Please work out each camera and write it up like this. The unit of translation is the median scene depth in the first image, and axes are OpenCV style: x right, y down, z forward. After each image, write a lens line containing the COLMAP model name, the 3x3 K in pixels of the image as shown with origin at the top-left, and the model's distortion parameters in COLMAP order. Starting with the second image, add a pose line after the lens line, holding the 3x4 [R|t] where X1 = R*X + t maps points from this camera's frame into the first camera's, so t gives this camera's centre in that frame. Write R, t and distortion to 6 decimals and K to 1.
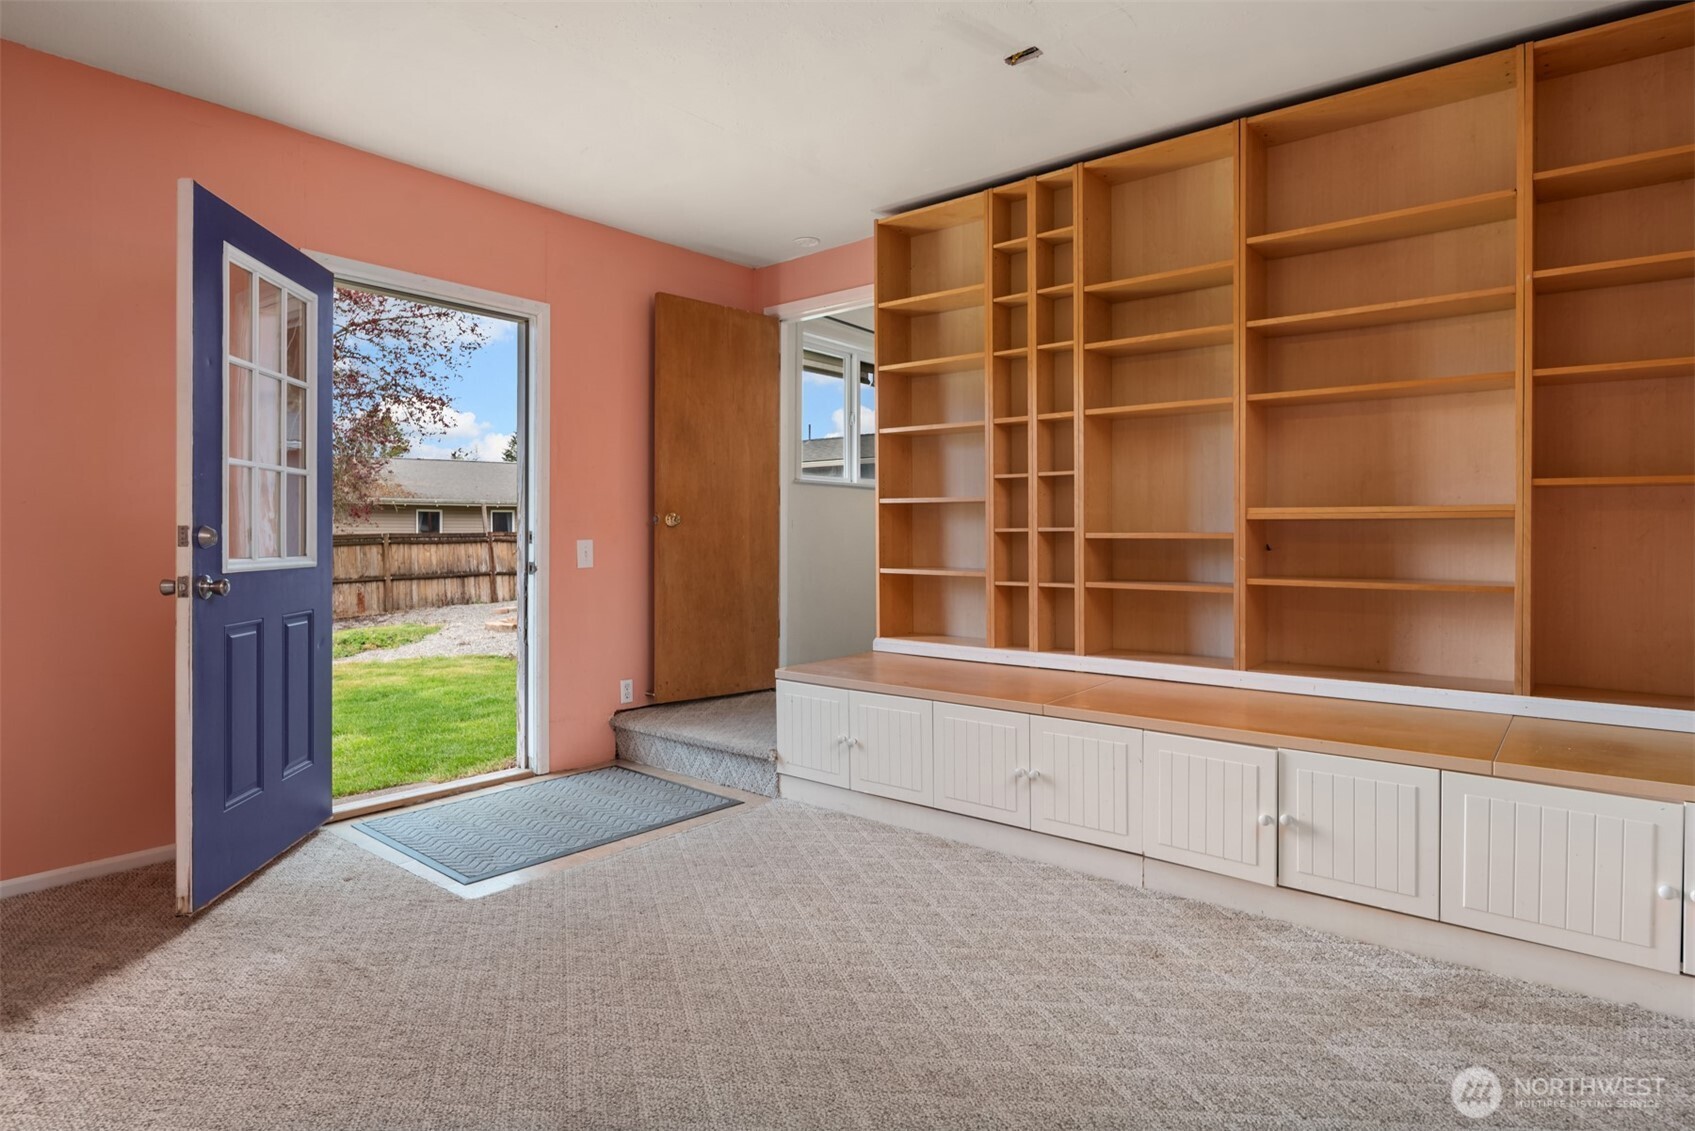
lens RADIAL K [[935.5, 0, 844.6], [0, 935.5, 550.0], [0, 0, 1]] dist [-0.005406, -0.003530]
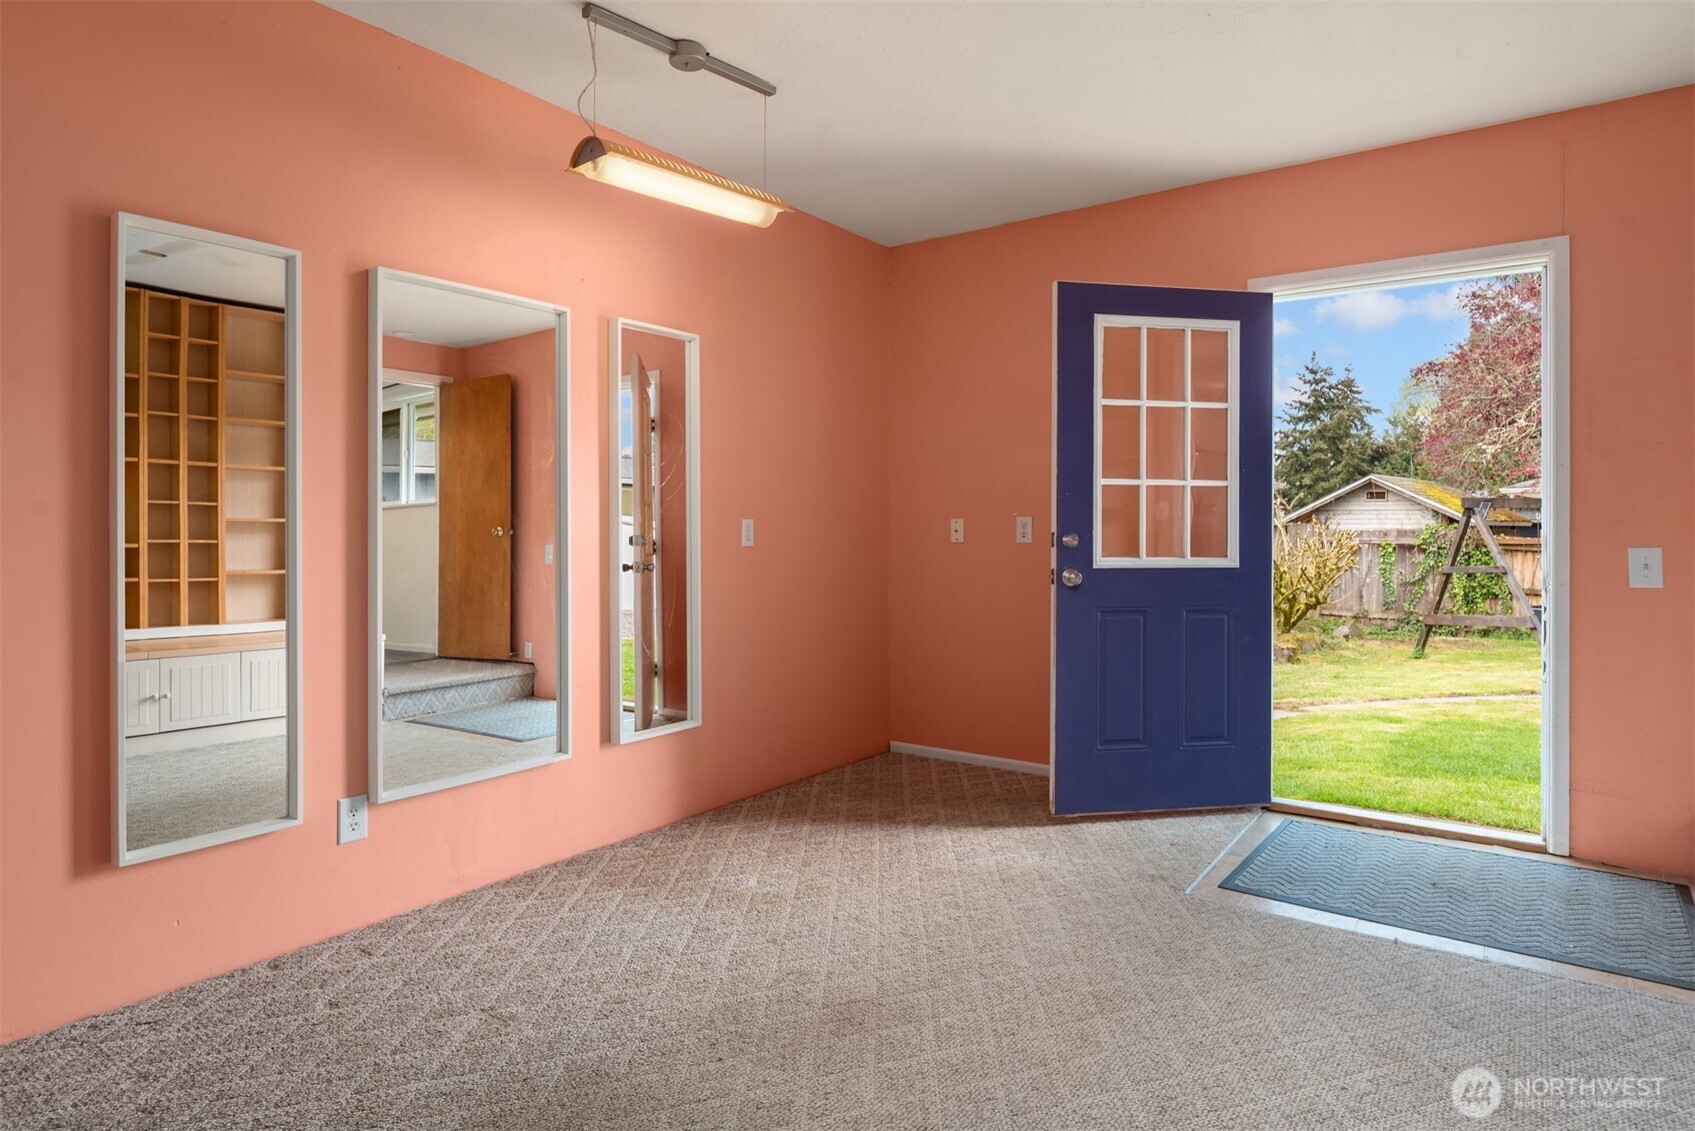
lens RADIAL K [[935.5, 0, 810.8], [0, 935.5, 541.4], [0, 0, 1]] dist [-0.005406, -0.003530]
pose [[0.049530, 0.011357, -0.998708, 0.076092], [-0.017120, 0.999798, 0.010520, -0.002438], [0.998626, 0.016577, 0.049715, 0.066456]]
